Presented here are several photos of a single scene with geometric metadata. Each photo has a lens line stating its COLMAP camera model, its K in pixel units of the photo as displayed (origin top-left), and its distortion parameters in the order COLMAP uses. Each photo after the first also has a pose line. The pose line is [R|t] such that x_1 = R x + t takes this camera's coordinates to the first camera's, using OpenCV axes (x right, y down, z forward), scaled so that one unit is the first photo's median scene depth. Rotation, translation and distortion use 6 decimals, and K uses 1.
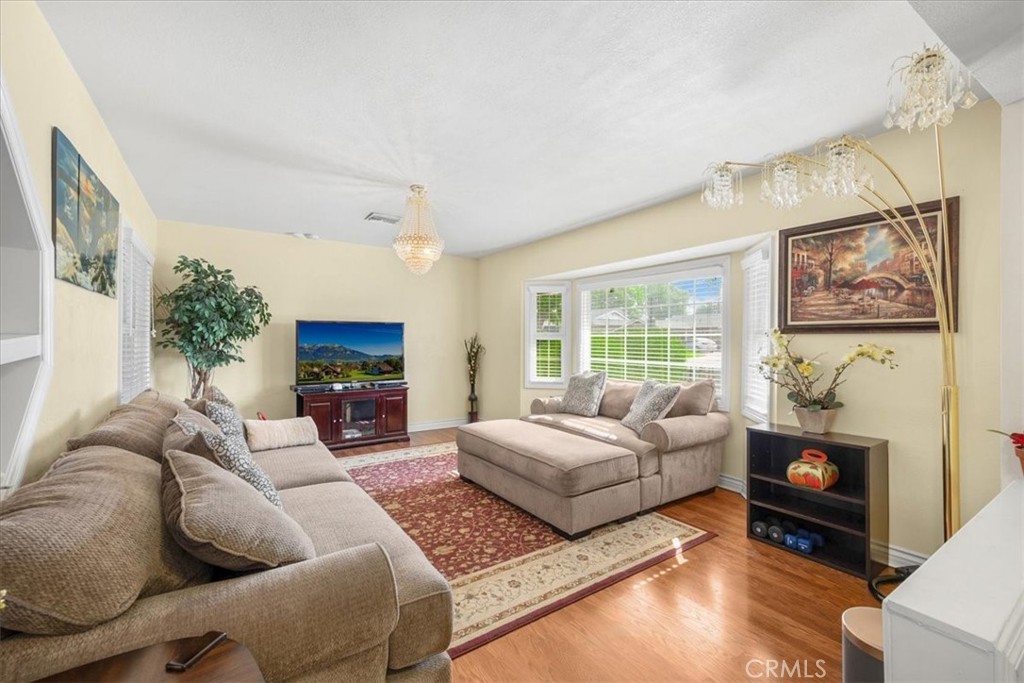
lens RADIAL K [[432.3, 0, 514.8], [0, 432.3, 341.4], [0, 0, 1]] dist [0.011106, 0.000165]
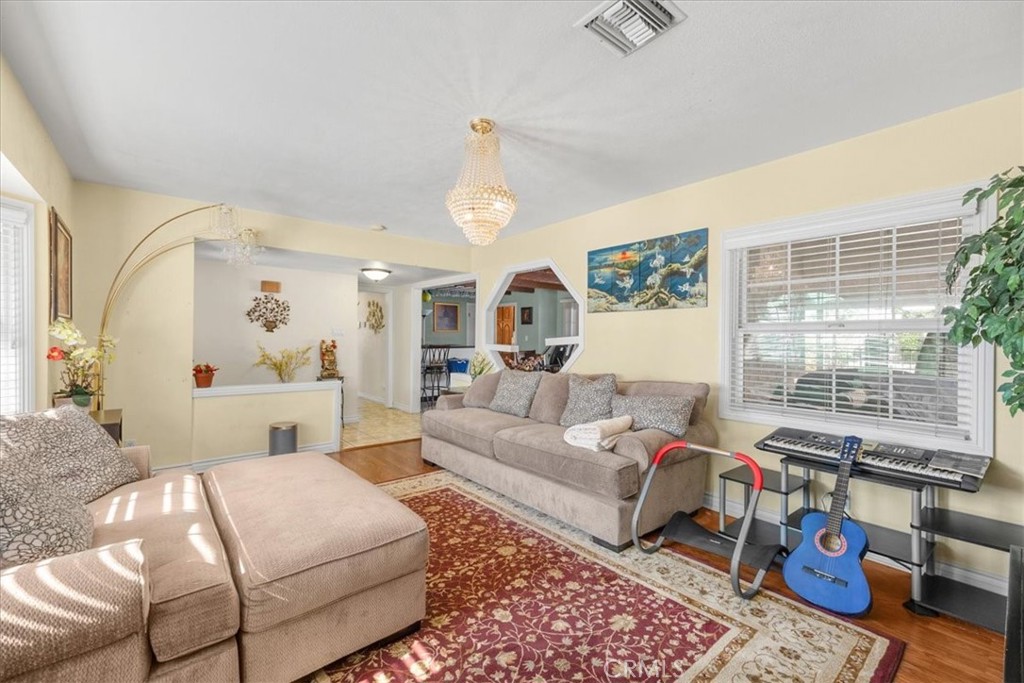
lens RADIAL K [[432.3, 0, 514.8], [0, 432.3, 341.4], [0, 0, 1]] dist [0.011106, 0.000165]
pose [[-0.995737, -0.012522, -0.091389, -0.229040], [-0.013738, 0.999825, 0.012687, -0.005818], [0.091214, 0.013889, -0.995734, 1.848618]]
